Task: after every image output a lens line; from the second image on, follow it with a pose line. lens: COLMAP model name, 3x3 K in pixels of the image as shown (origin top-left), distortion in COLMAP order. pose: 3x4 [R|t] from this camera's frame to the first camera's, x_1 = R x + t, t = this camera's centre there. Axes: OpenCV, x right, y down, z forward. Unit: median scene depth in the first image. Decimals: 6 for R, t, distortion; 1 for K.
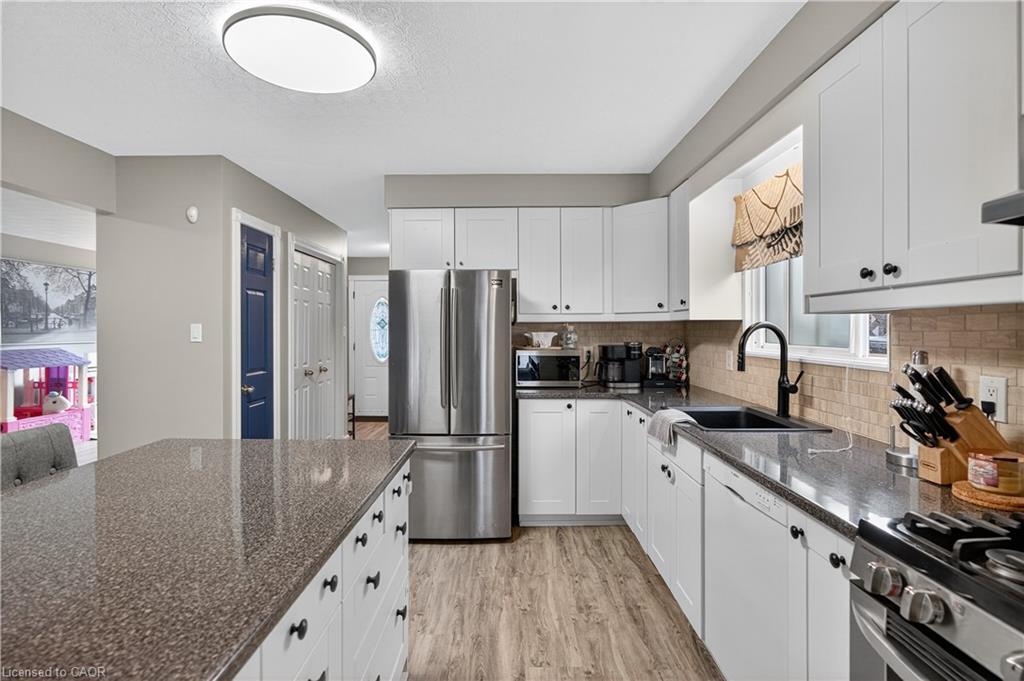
lens RADIAL K [[509.6, 0, 509.9], [0, 509.6, 330.0], [0, 0, 1]] dist [0.001419, 0.000484]
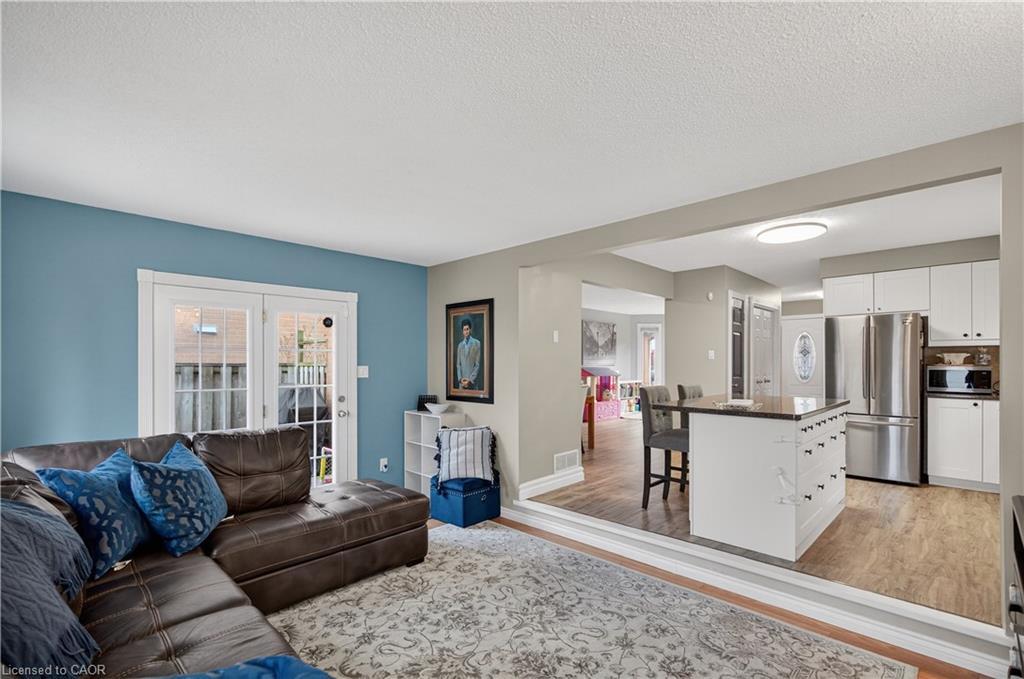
lens RADIAL K [[466.3, 0, 507.5], [0, 466.3, 360.7], [0, 0, 1]] dist [0.000305, 0.001154]
pose [[0.710216, 0.000276, -0.703983, 0.104846], [-0.004626, 0.999980, -0.004276, 0.038470], [0.703968, 0.006293, 0.710204, -0.835577]]
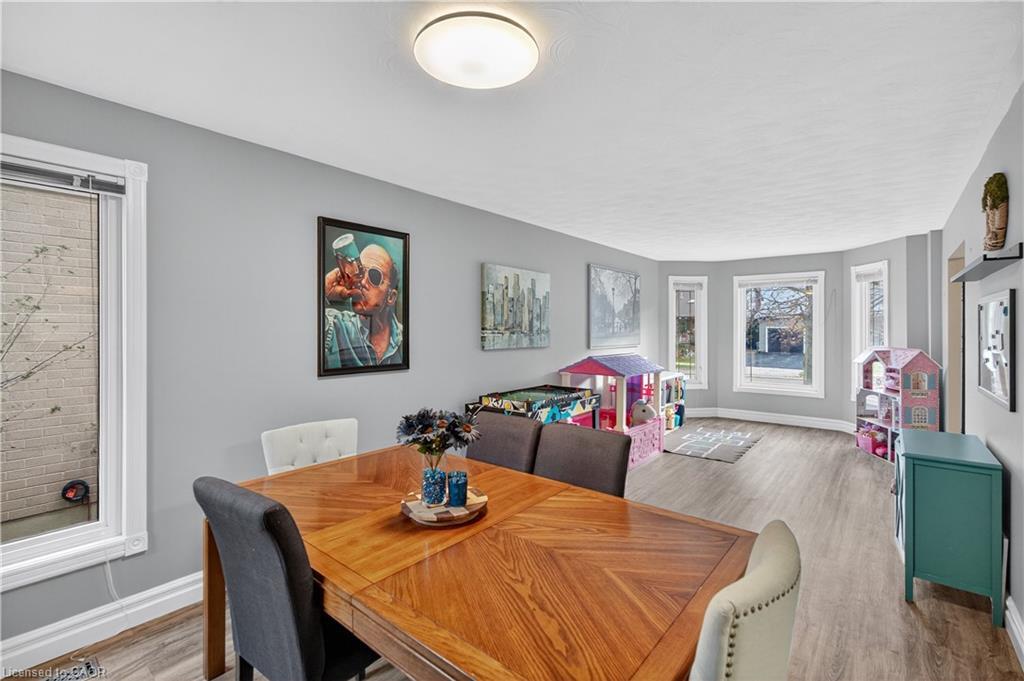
lens RADIAL K [[463.2, 0, 509.0], [0, 463.2, 337.9], [0, 0, 1]] dist [0.001284, 0.000537]
pose [[0.764322, 0.016851, -0.644614, -0.891804], [-0.004749, 0.999778, 0.020506, -0.020214], [0.644817, -0.012612, 0.764233, 0.295496]]
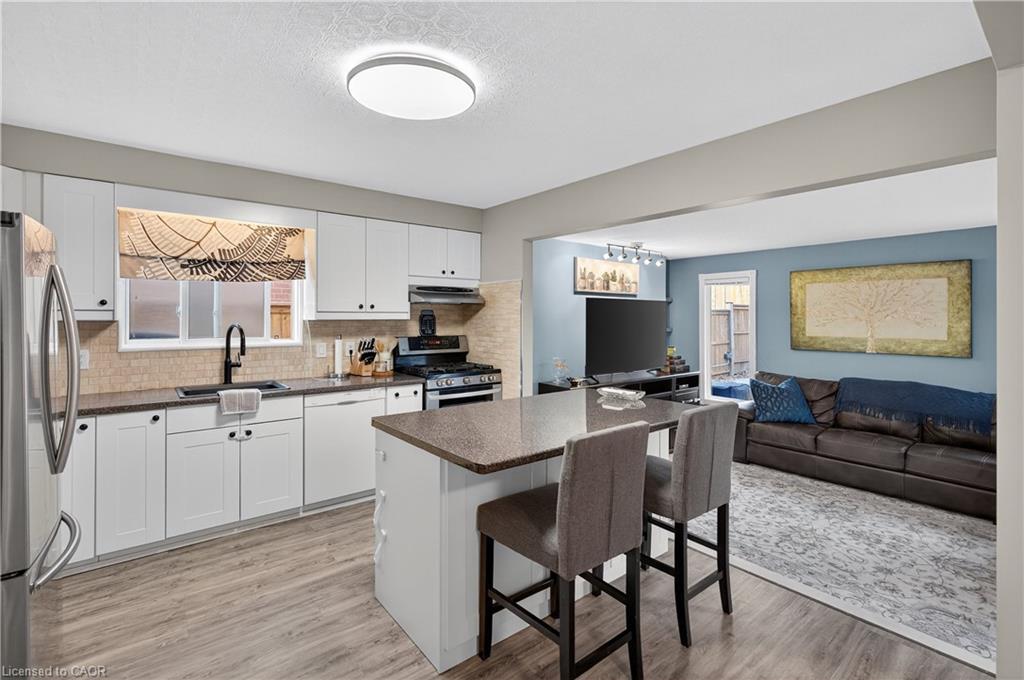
lens RADIAL K [[464.0, 0, 512.1], [0, 464.0, 318.1], [0, 0, 1]] dist [-0.000618, 0.000914]
pose [[-0.626610, 0.001387, 0.779331, -0.776016], [0.002088, 0.999998, -0.000102, -0.020140], [-0.779330, 0.001563, -0.626612, 0.850465]]
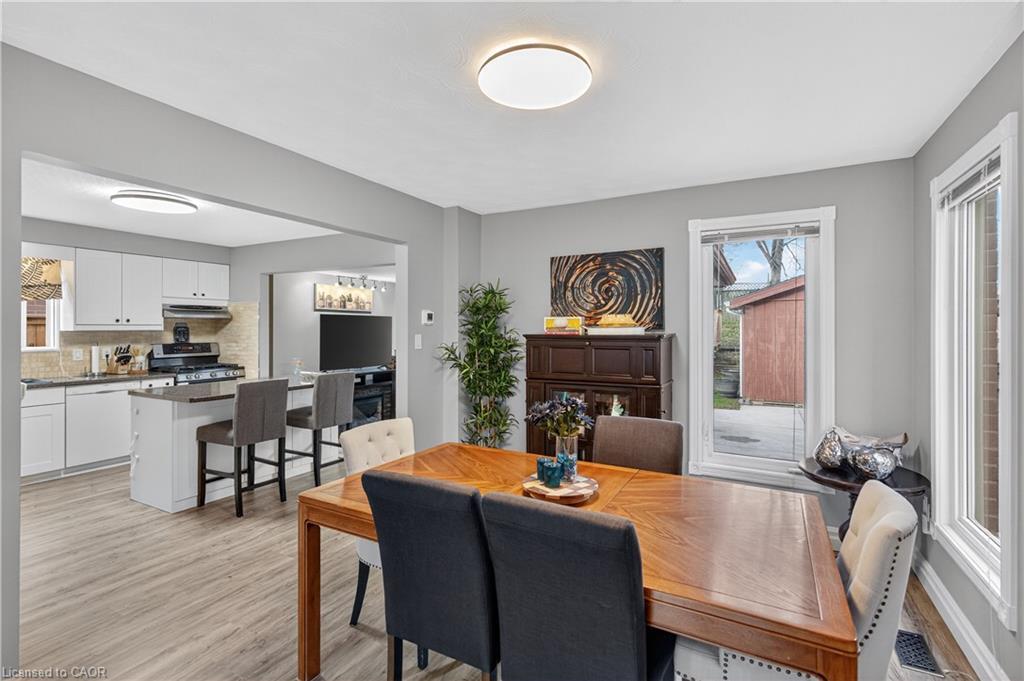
lens RADIAL K [[465.7, 0, 512.2], [0, 465.7, 332.9], [0, 0, 1]] dist [-0.000461, 0.000843]
pose [[-0.879770, -0.004005, 0.475383, -1.464490], [0.001073, 0.999945, 0.010410, -0.023831], [-0.475399, 0.009668, -0.879717, 1.131042]]
